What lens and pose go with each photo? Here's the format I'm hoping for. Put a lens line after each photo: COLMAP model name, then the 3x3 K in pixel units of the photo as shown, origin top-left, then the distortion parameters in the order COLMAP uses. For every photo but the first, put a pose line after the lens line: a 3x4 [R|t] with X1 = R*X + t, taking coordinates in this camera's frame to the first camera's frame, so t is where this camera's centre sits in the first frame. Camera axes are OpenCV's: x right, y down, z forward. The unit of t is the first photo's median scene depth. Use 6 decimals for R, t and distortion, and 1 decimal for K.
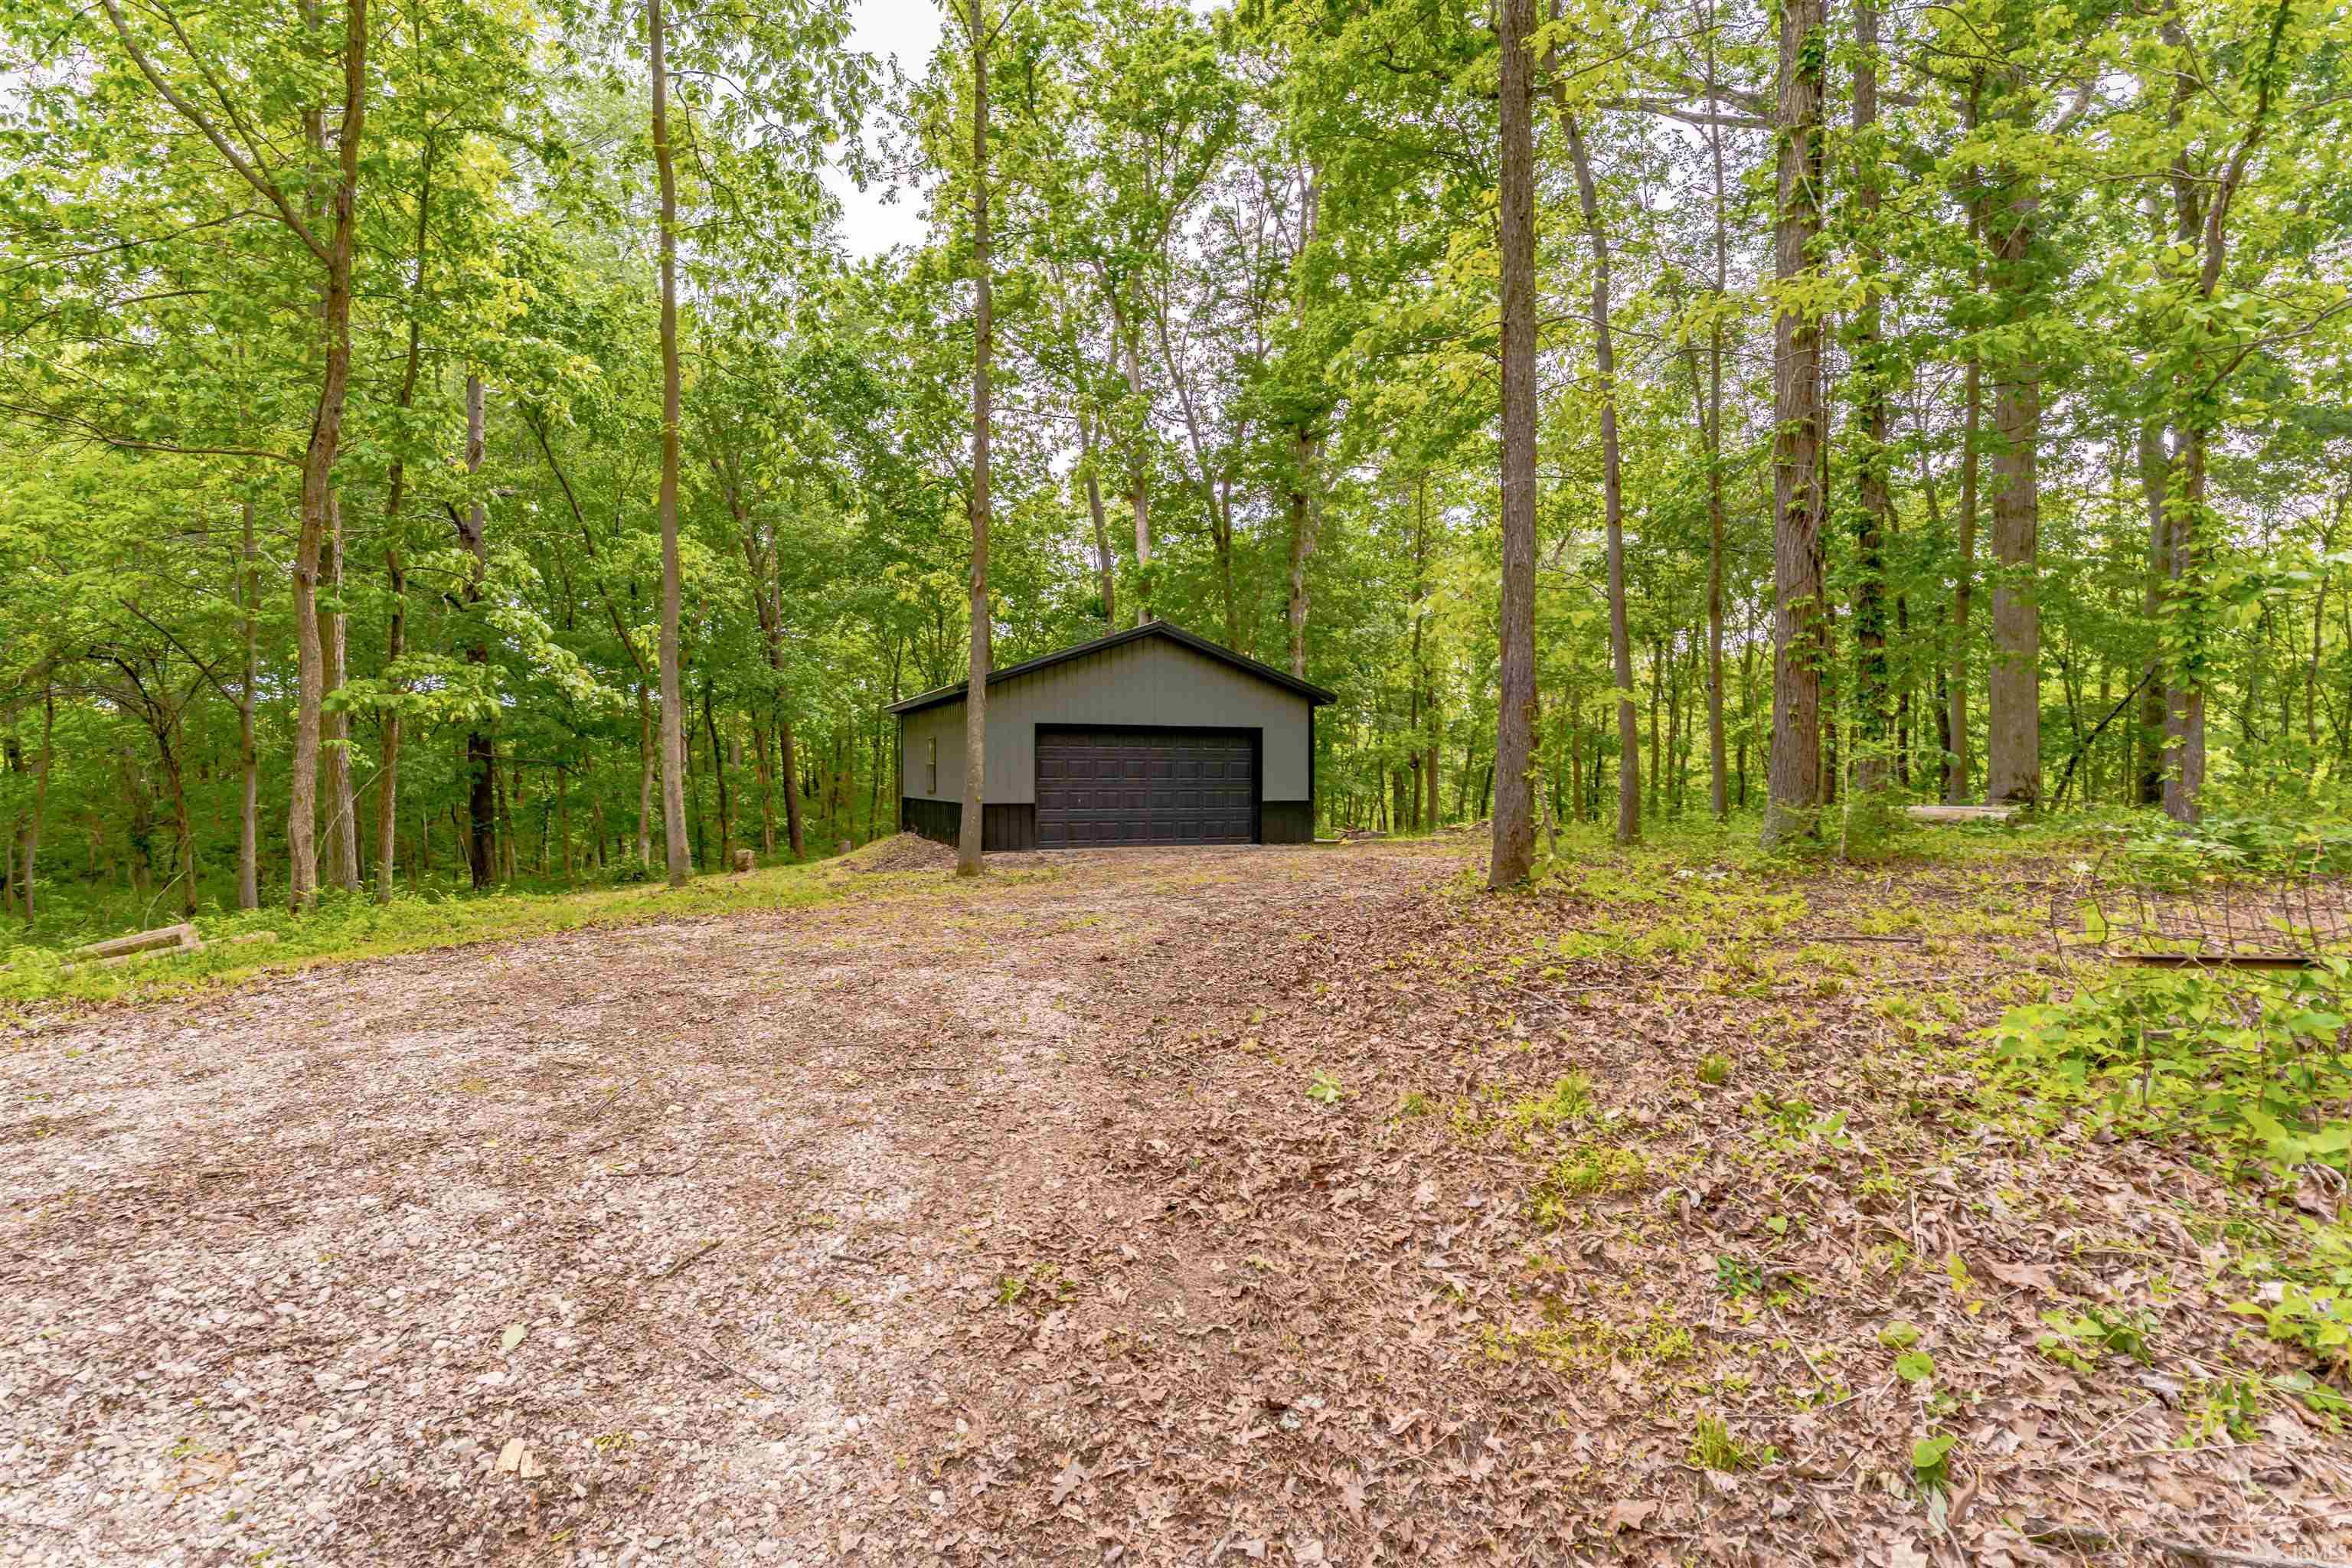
lens RADIAL K [[1169.0, 0, 1166.1], [0, 1169.0, 830.5], [0, 0, 1]] dist [-0.000109, 0.000270]
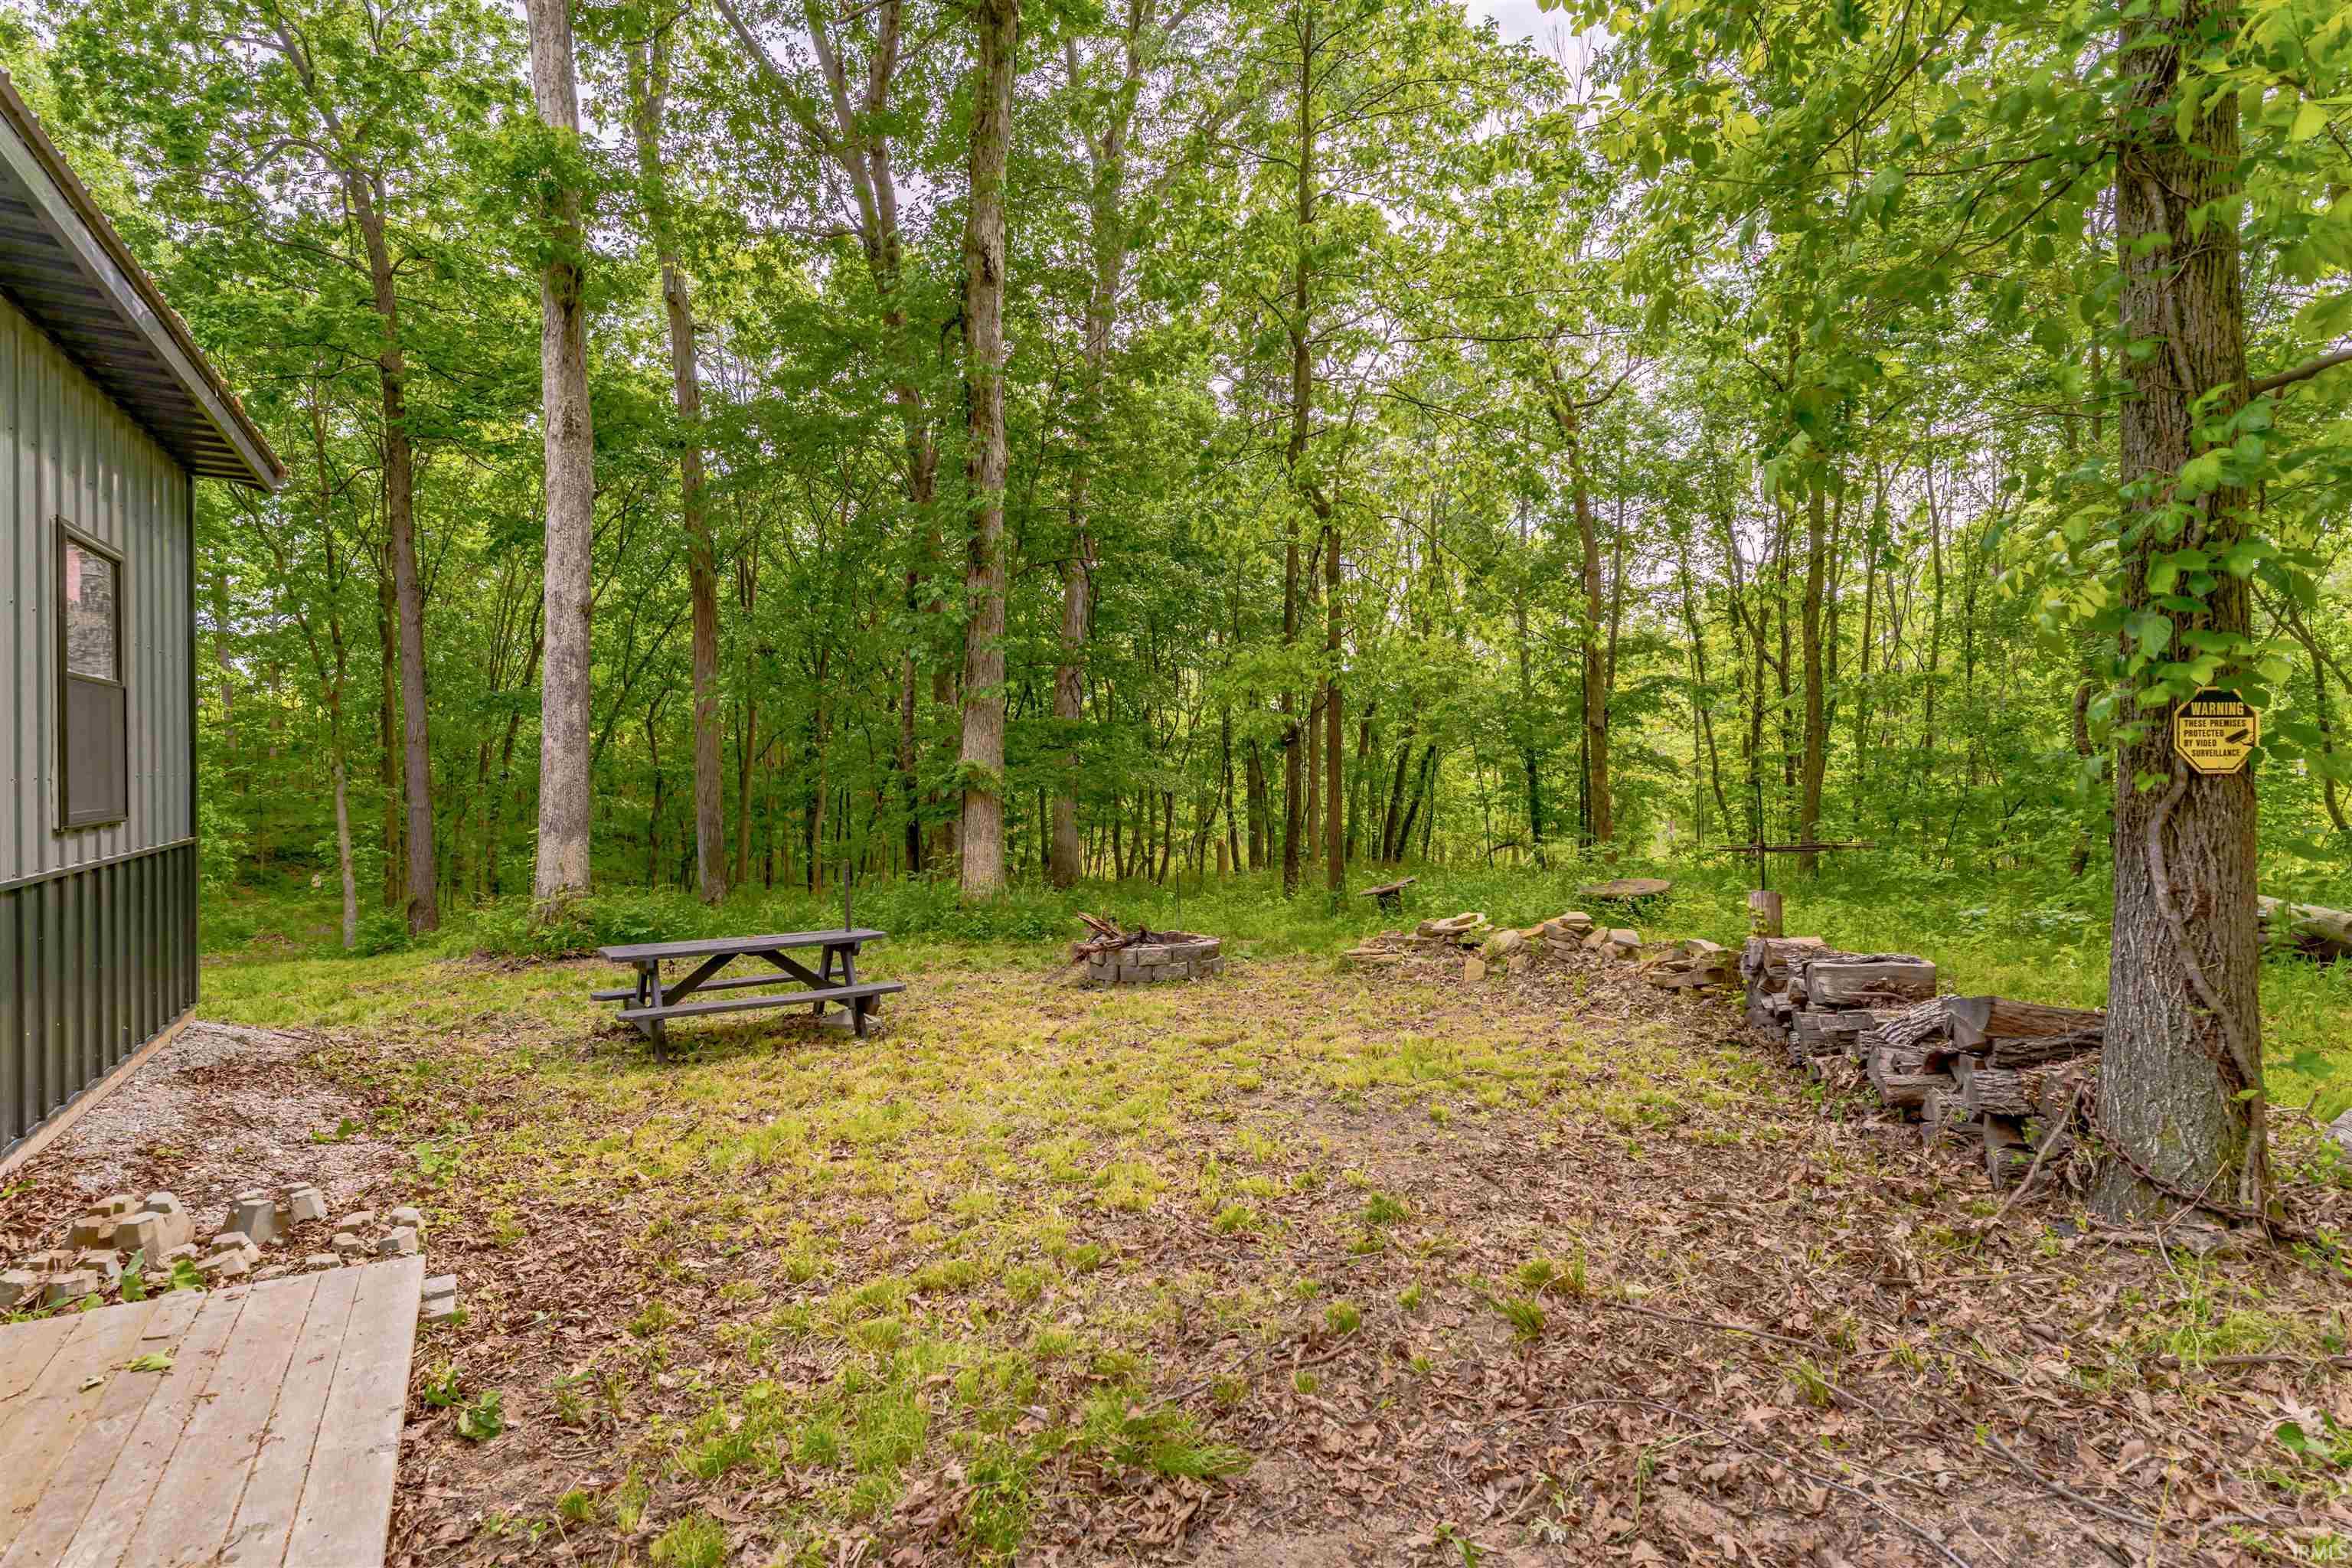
lens RADIAL K [[1141.8, 0, 1155.0], [0, 1141.8, 776.6], [0, 0, 1]] dist [-0.000292, 0.000044]
pose [[0.994021, 0.003480, 0.109135, 0.292811], [0.000566, 0.999314, -0.037025, -0.063556], [-0.109189, 0.036865, 0.993337, 1.488445]]
